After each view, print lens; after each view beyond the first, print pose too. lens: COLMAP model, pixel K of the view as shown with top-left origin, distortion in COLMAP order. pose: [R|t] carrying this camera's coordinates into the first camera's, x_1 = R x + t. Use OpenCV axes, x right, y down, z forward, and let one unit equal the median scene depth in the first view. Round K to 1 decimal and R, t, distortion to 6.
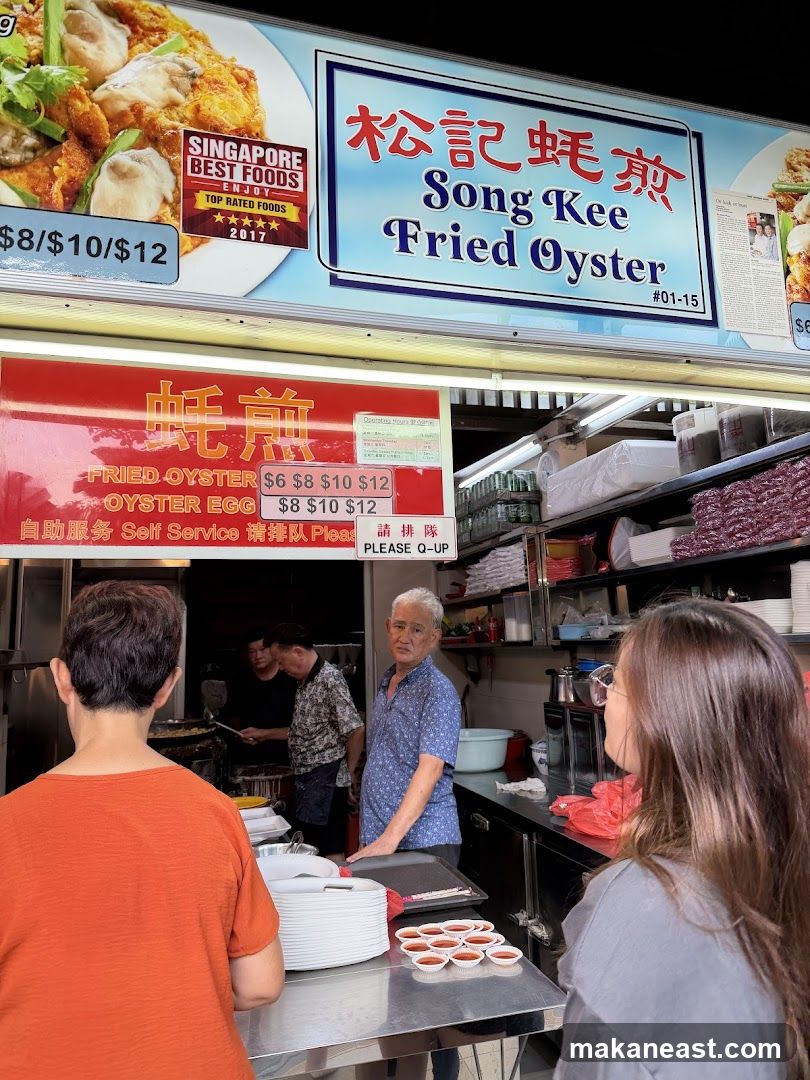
lens RADIAL K [[756.6, 0, 409.8], [0, 756.6, 534.7], [0, 0, 1]] dist [0.041755, -0.051787]
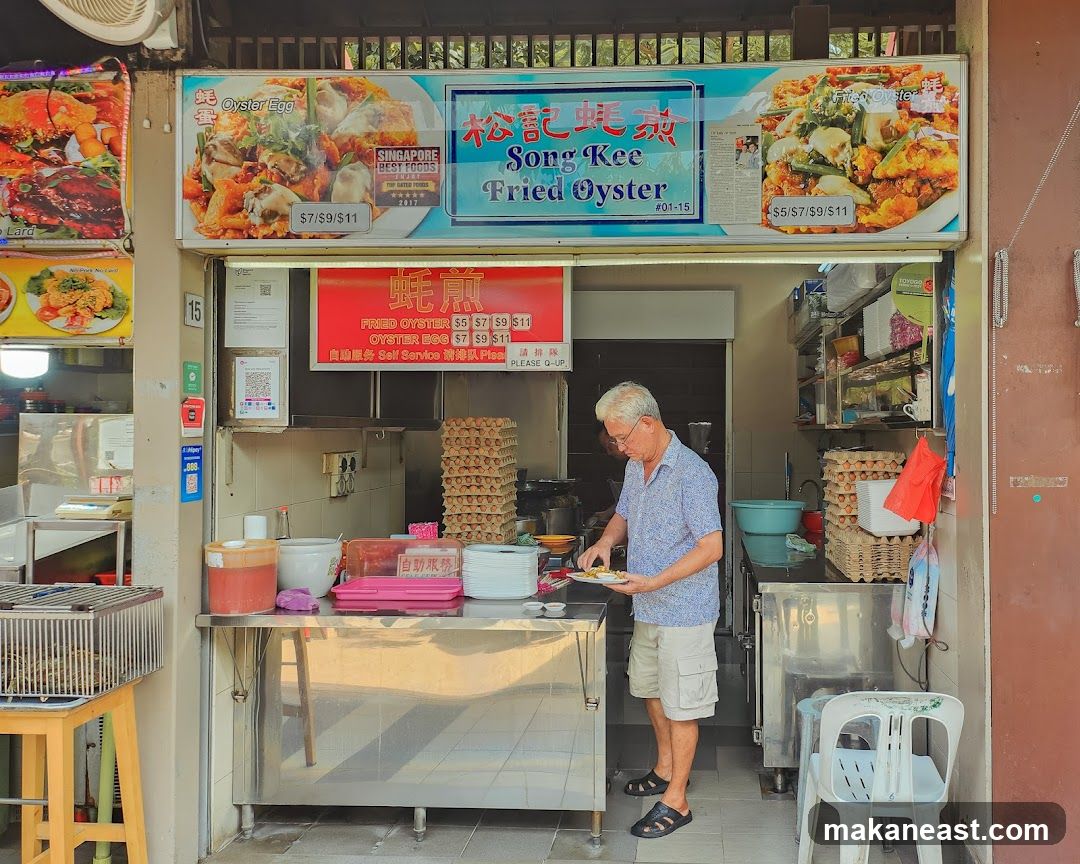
lens RADIAL K [[915.2, 0, 639.7], [0, 915.2, 410.0], [0, 0, 1]] dist [0.049239, 0.008980]
pose [[0.937746, 0.025144, -0.346412, 0.981797], [0.020917, 0.991477, 0.128589, -0.145249], [0.346692, -0.127829, 0.929228, -0.856307]]
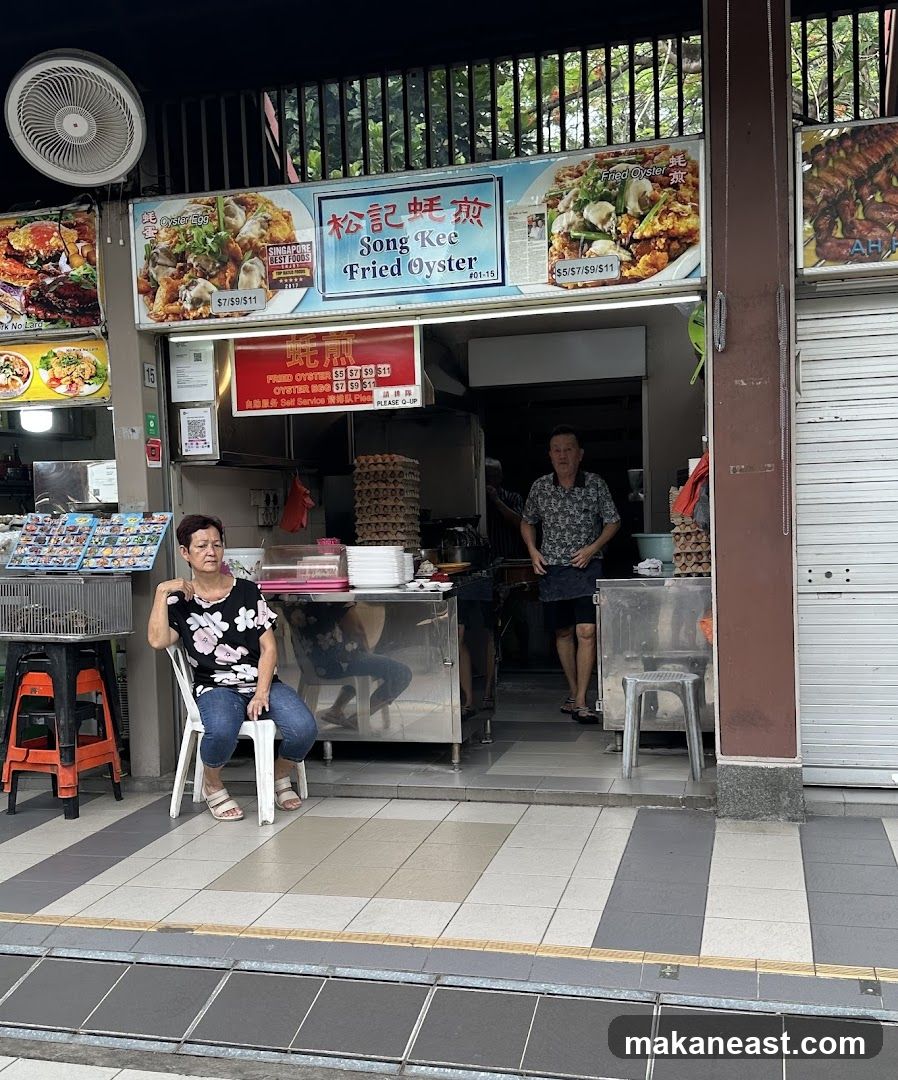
lens RADIAL K [[1147.1, 0, 435.6], [0, 1147.1, 574.2], [0, 0, 1]] dist [0.122170, 0.000000]
pose [[0.852328, 0.028137, -0.522250, 1.968343], [0.083823, 0.978294, 0.189510, -0.124302], [0.516247, -0.205301, 0.831469, -1.901998]]
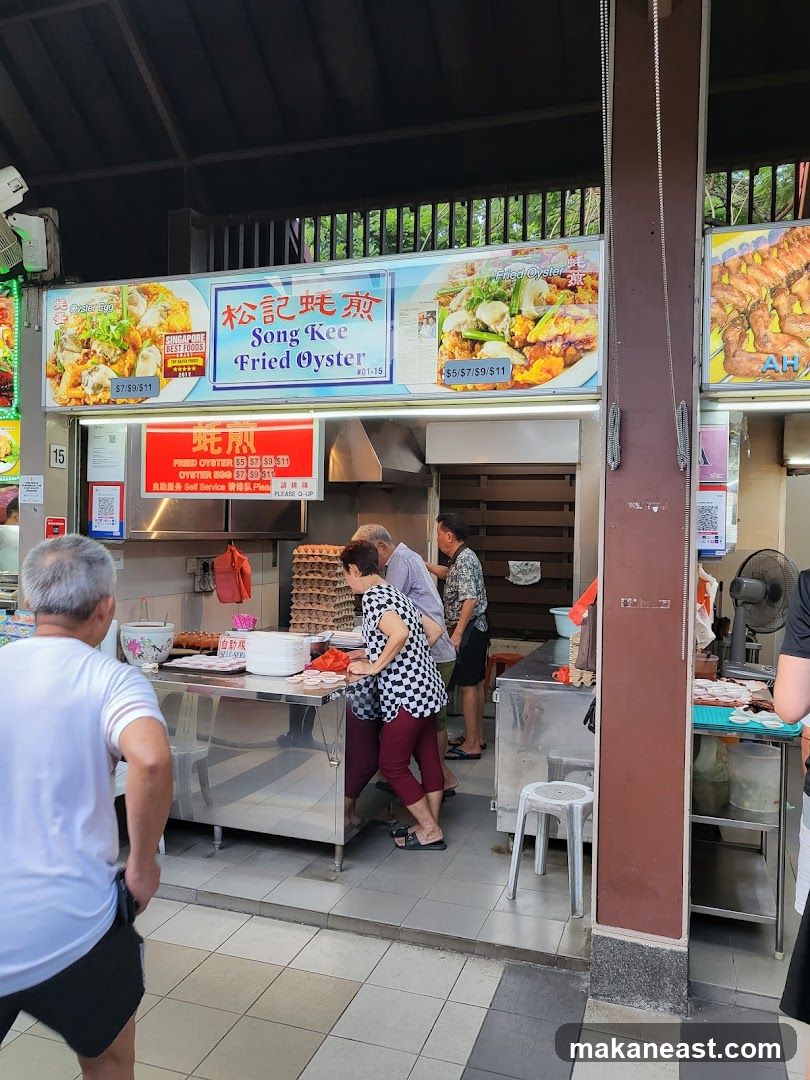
lens RADIAL K [[829.2, 0, 399.4], [0, 829.2, 539.5], [0, 0, 1]] dist [0.007838, 0.008334]
pose [[0.810696, 0.052327, -0.583124, 1.732976], [0.041664, 0.988316, 0.146612, -0.198909], [0.583982, -0.143153, 0.799044, -0.743372]]
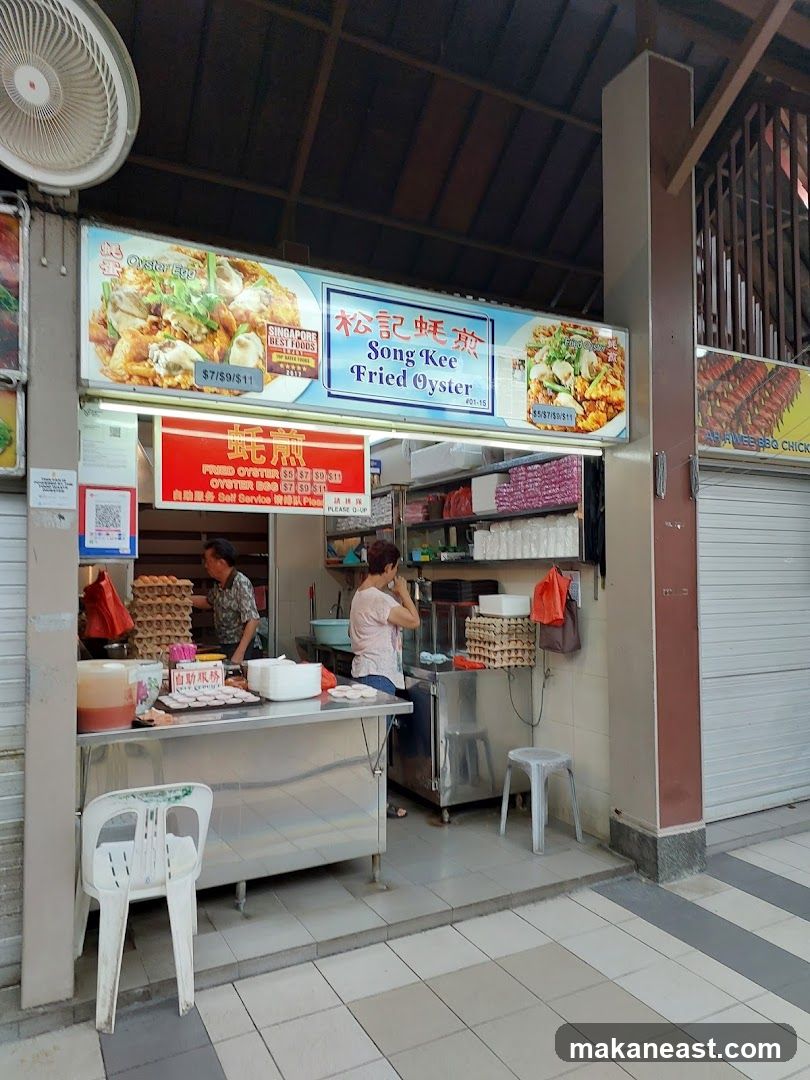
lens RADIAL K [[728.2, 0, 398.5], [0, 728.2, 554.0], [0, 0, 1]] dist [0.069124, -0.000077]
pose [[0.982898, 0.029971, 0.181698, -0.250065], [-0.051224, 0.992225, 0.113430, -0.105439], [-0.176885, -0.120797, 0.976790, -1.112292]]
